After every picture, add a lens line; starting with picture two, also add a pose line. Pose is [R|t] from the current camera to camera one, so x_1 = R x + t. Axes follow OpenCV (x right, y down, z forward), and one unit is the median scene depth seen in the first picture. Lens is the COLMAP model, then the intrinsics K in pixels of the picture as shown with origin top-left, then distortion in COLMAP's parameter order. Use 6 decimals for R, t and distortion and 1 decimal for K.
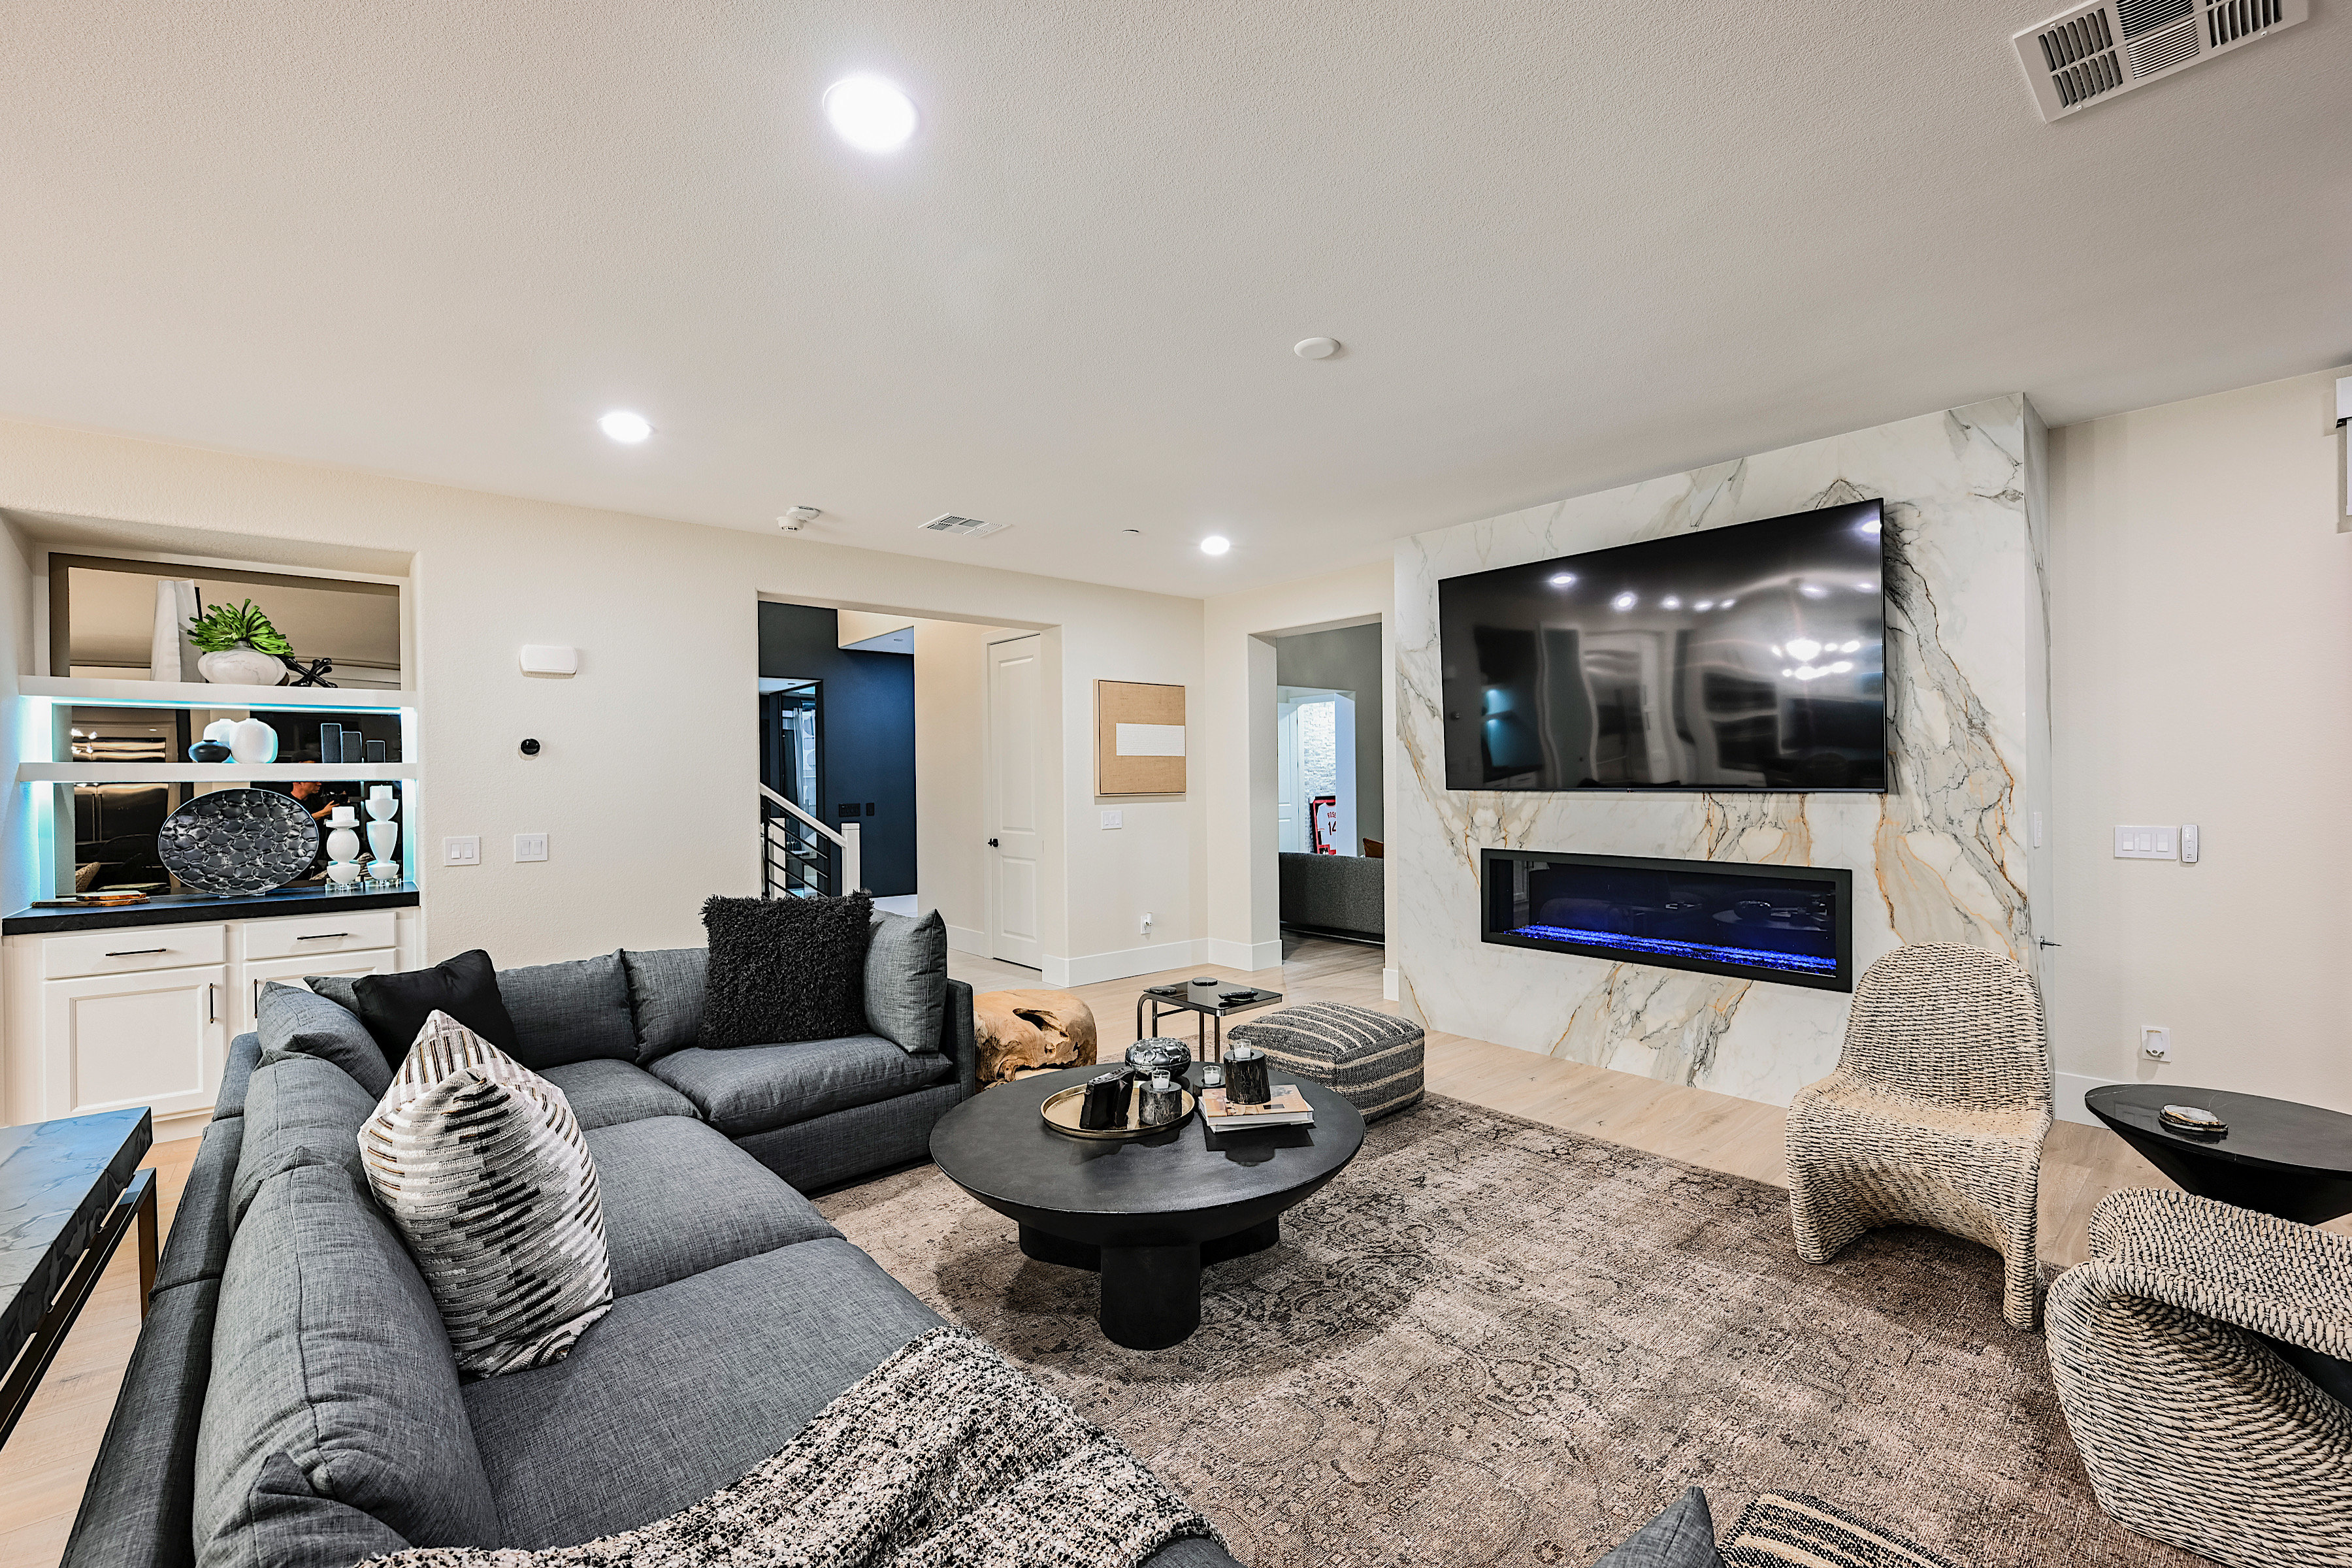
lens RADIAL K [[978.9, 0, 1176.0], [0, 978.9, 784.0], [0, 0, 1]] dist [-0.000453, -0.000005]
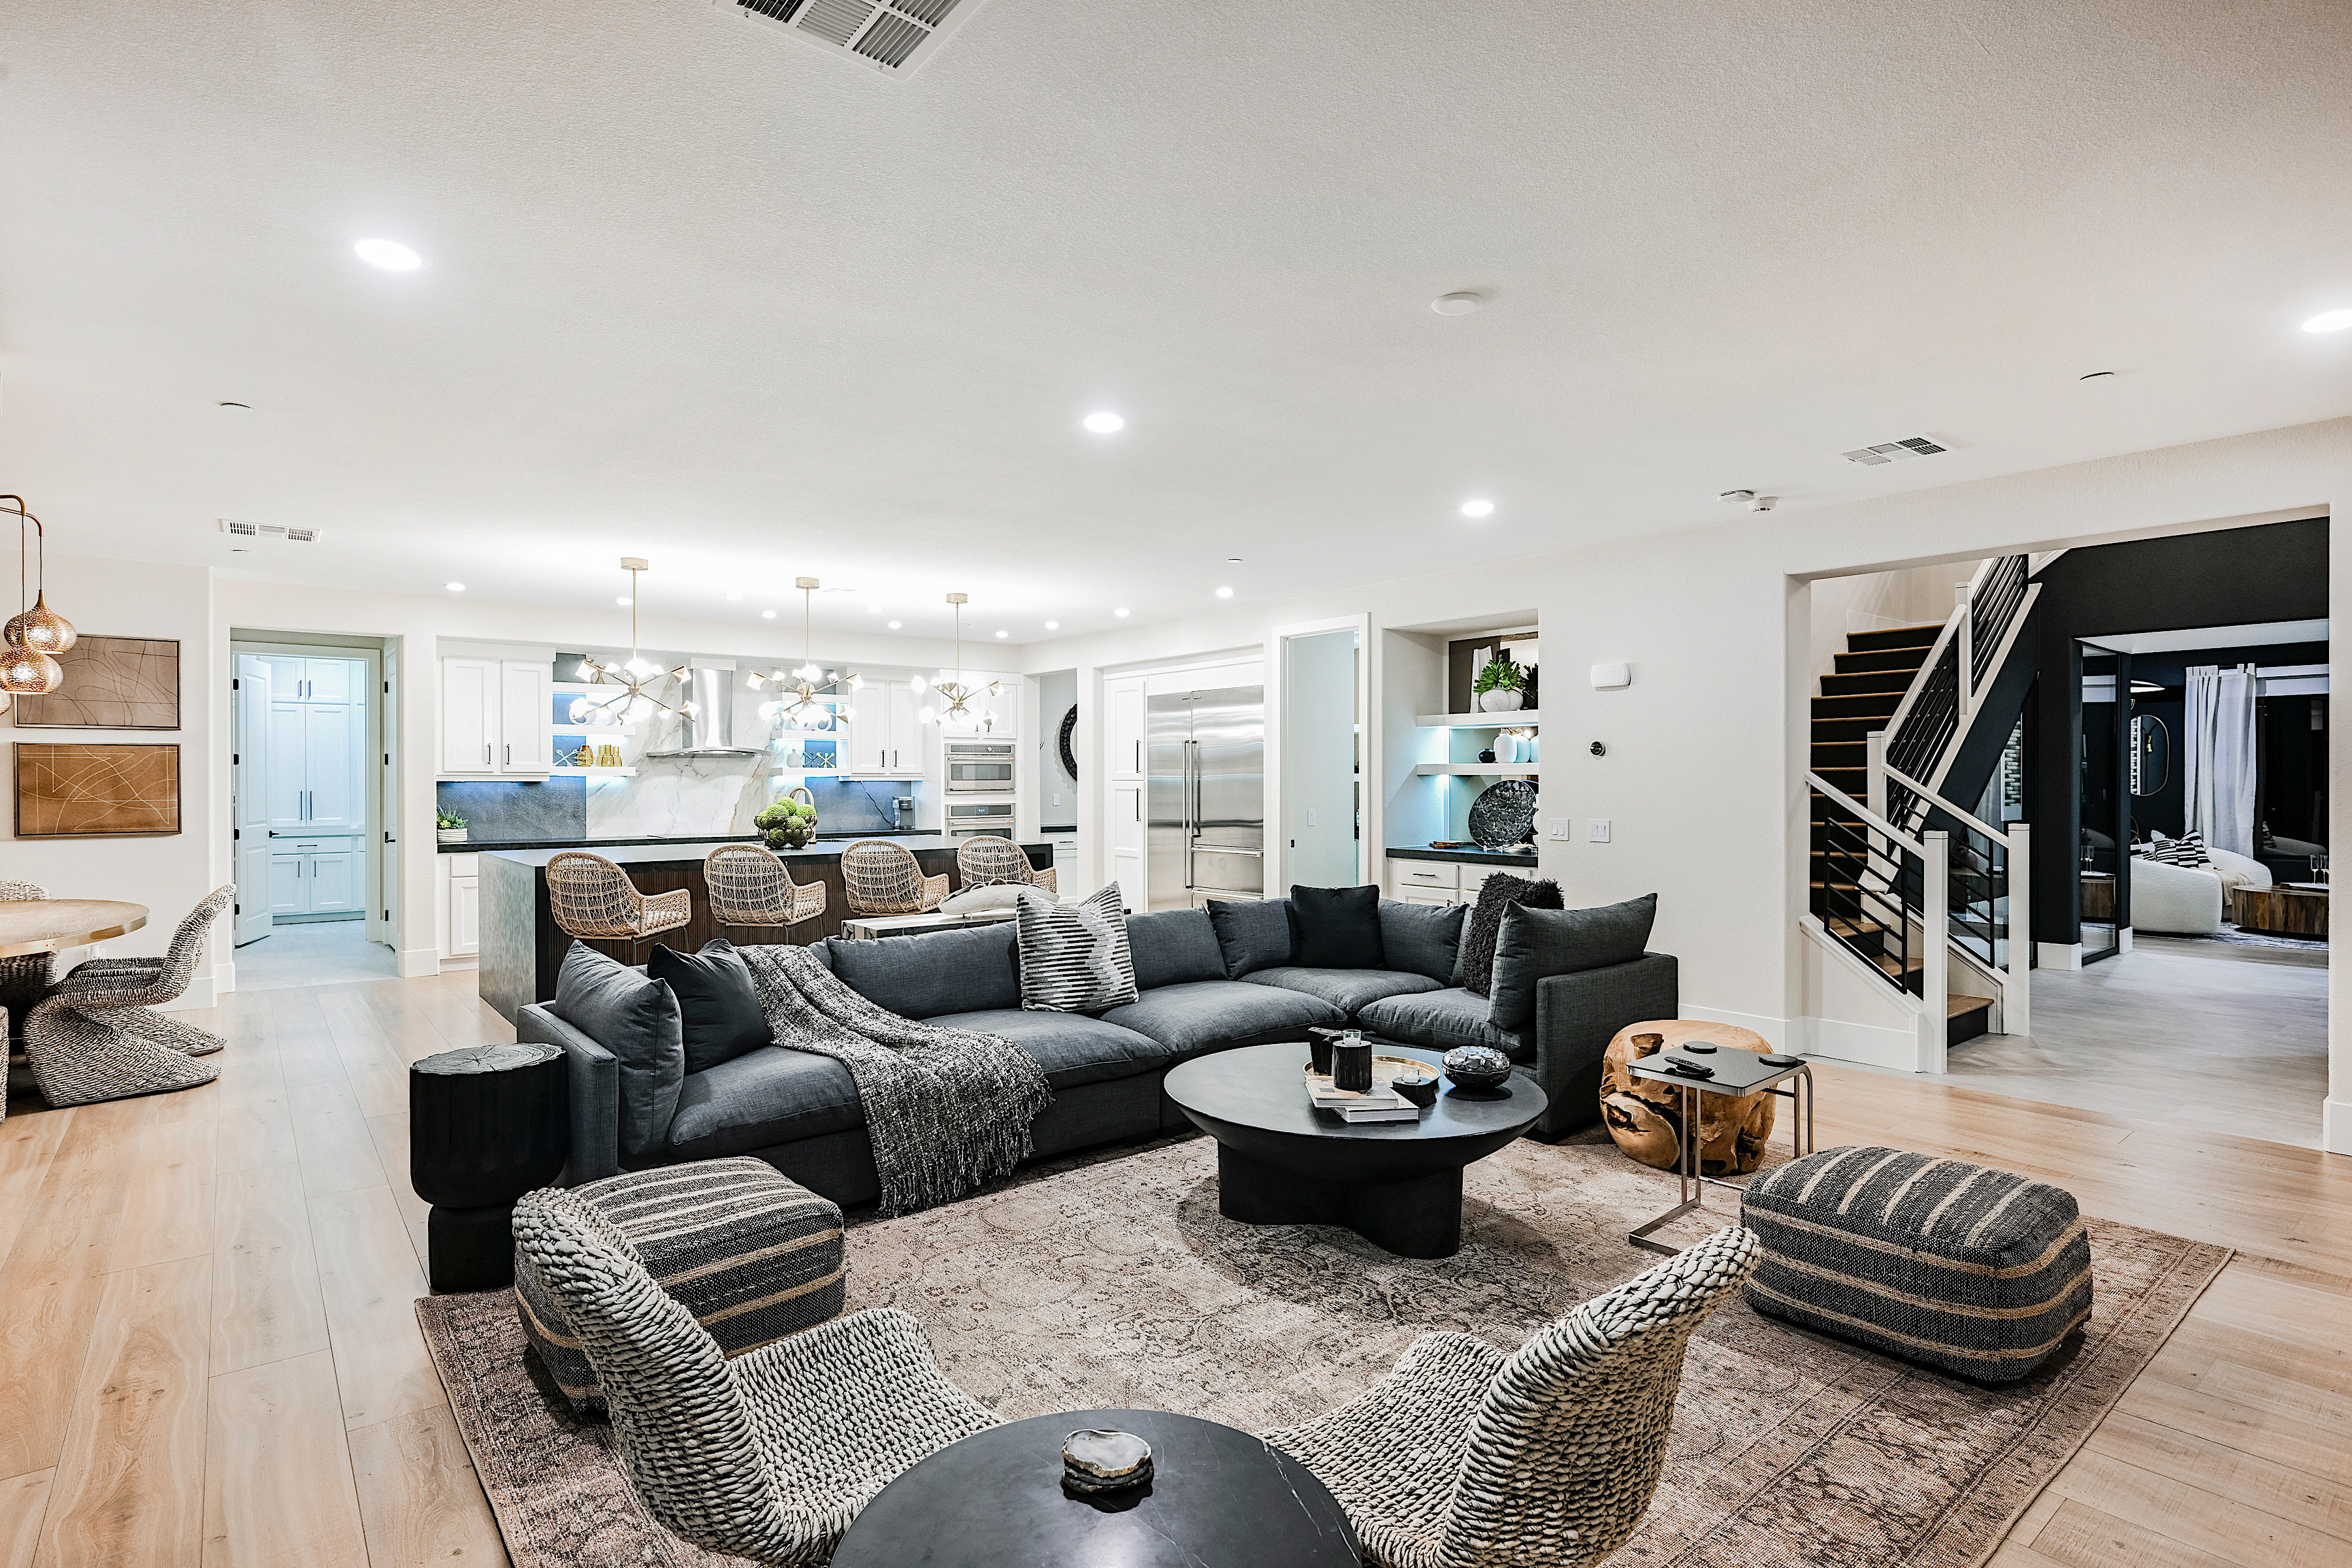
lens RADIAL K [[1173.3, 0, 1176.0], [0, 1173.3, 784.0], [0, 0, 1]] dist [-0.000738, -0.000022]
pose [[-0.038398, 0.014752, -0.999154, 0.962865], [-0.003403, 0.999883, 0.014893, -0.016050], [0.999257, 0.003972, -0.038344, 0.614614]]
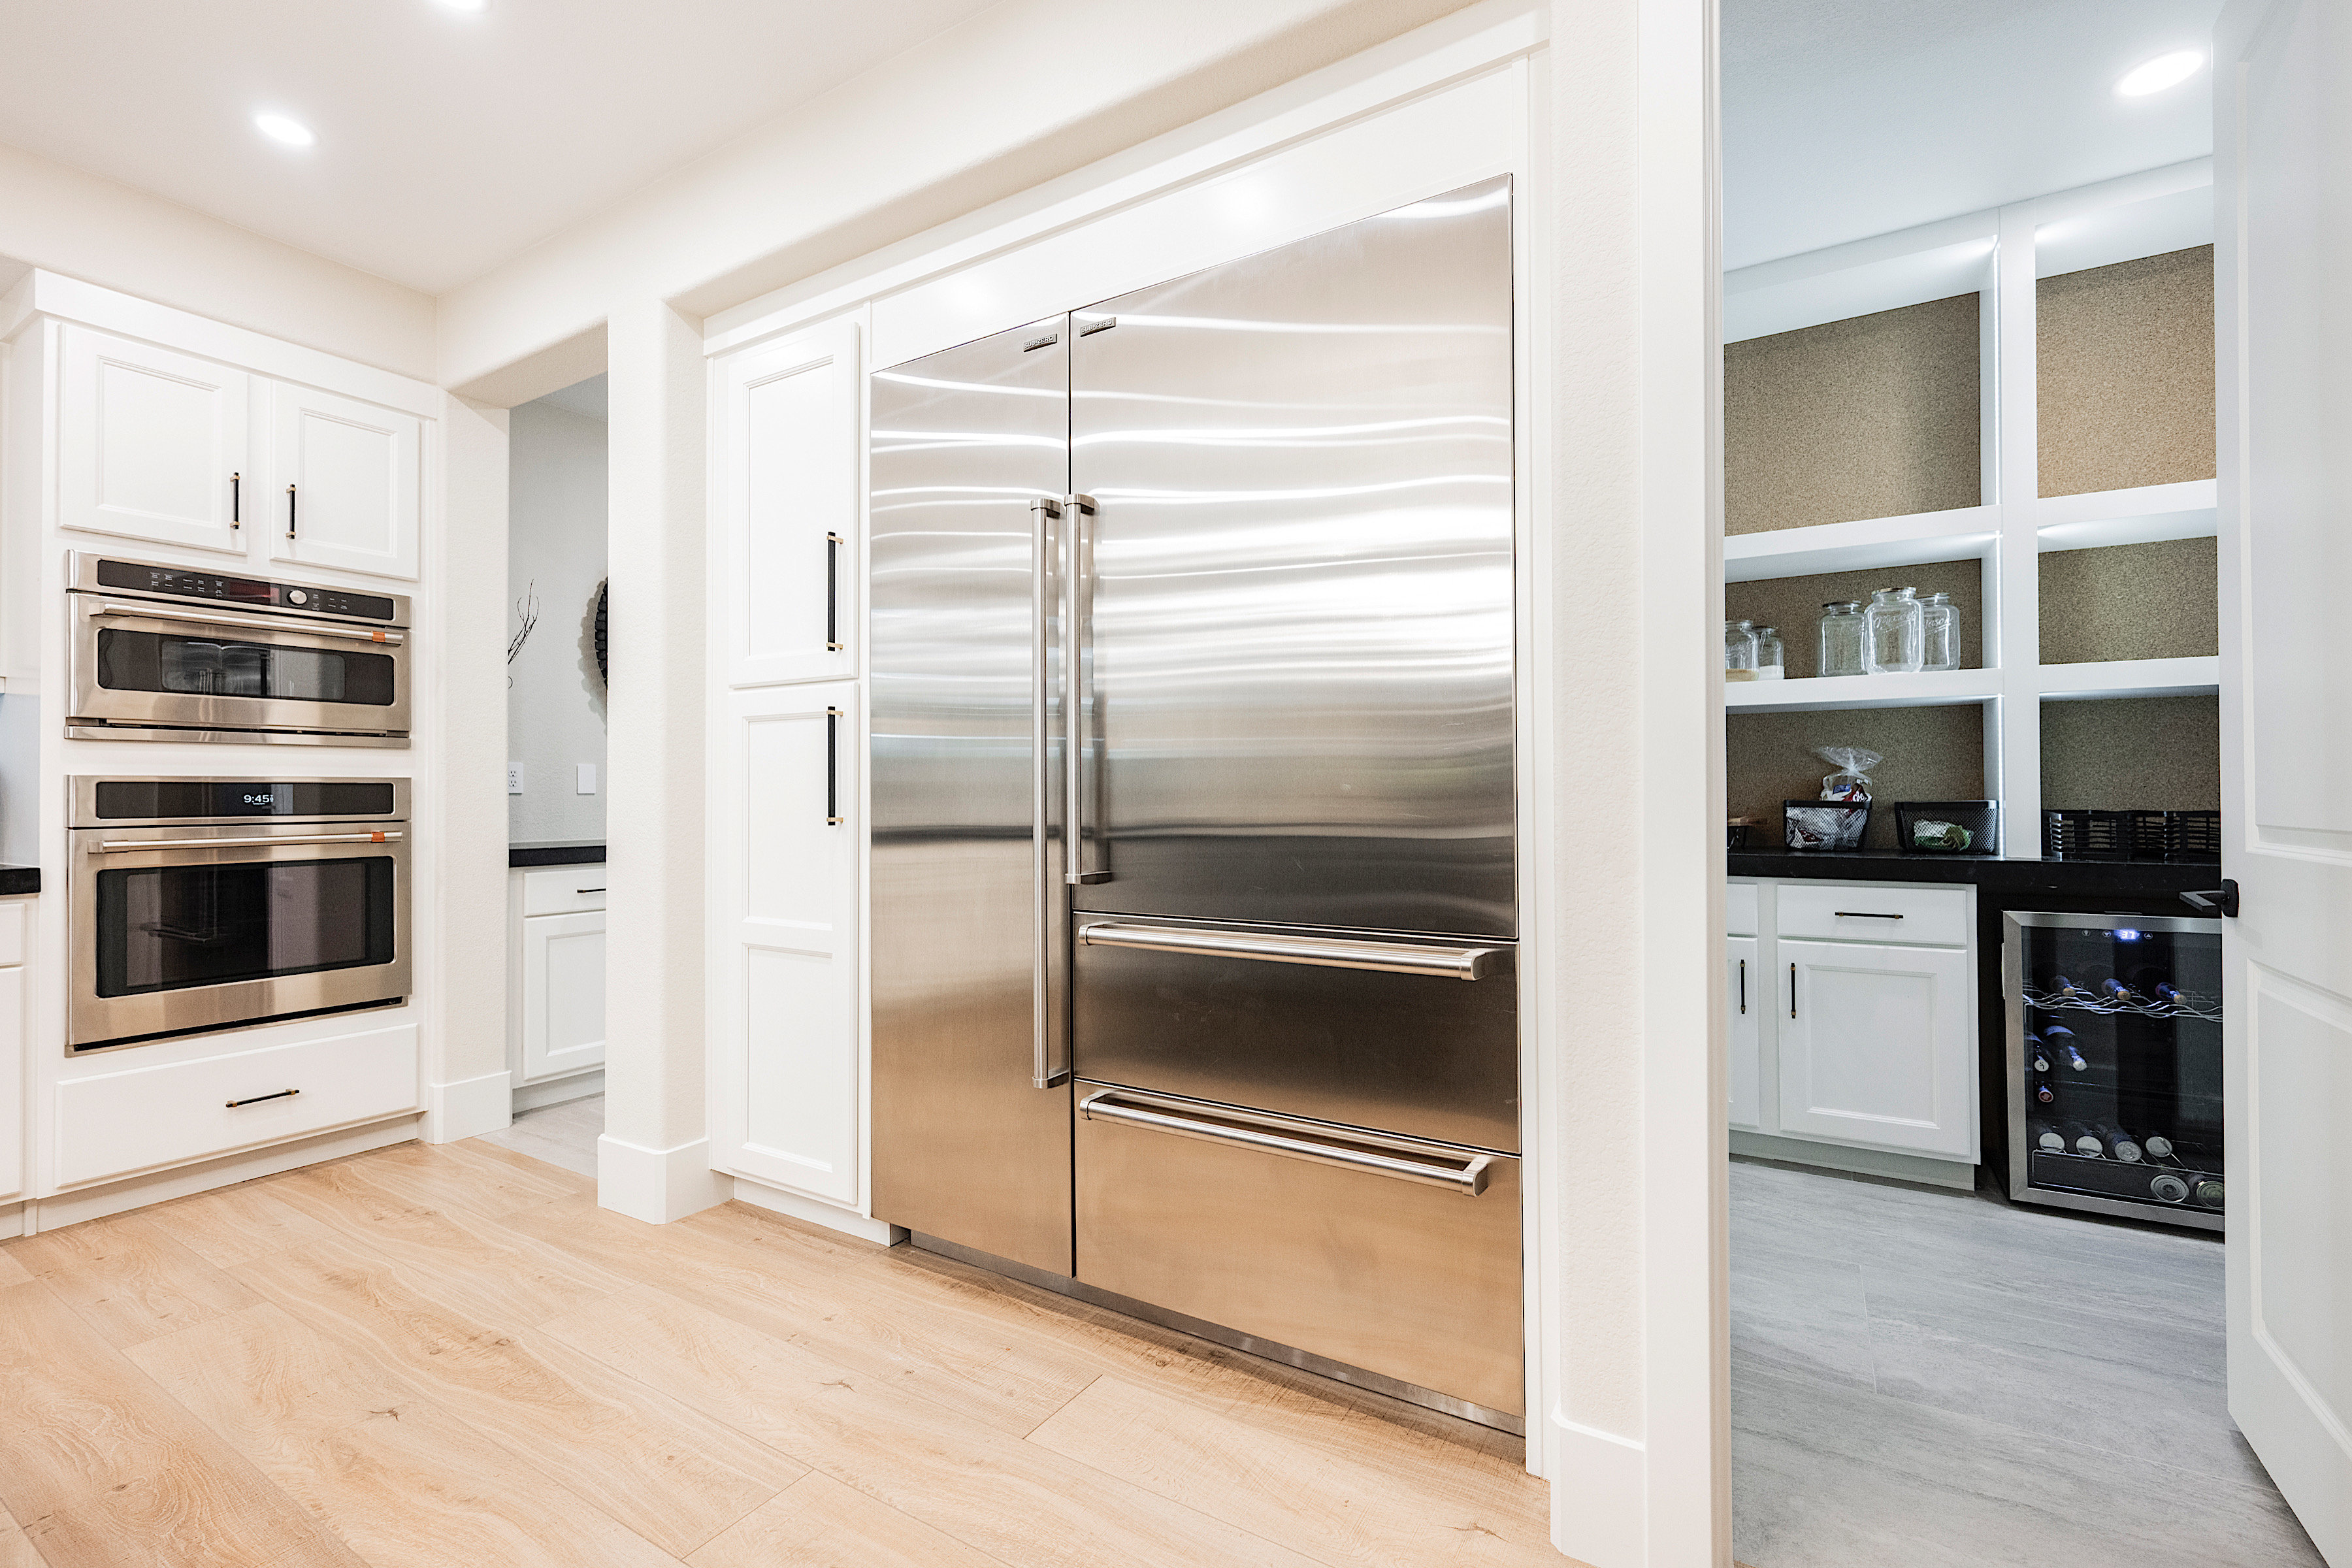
lens RADIAL K [[1021.1, 0, 1180.7], [0, 1021.1, 784.2], [0, 0, 1]] dist [0.000517, -0.000060]
pose [[0.304742, -0.003194, -0.952430, -0.983393], [-0.004940, 0.999976, -0.004934, 0.083216], [0.952422, 0.006209, 0.304719, 0.441542]]
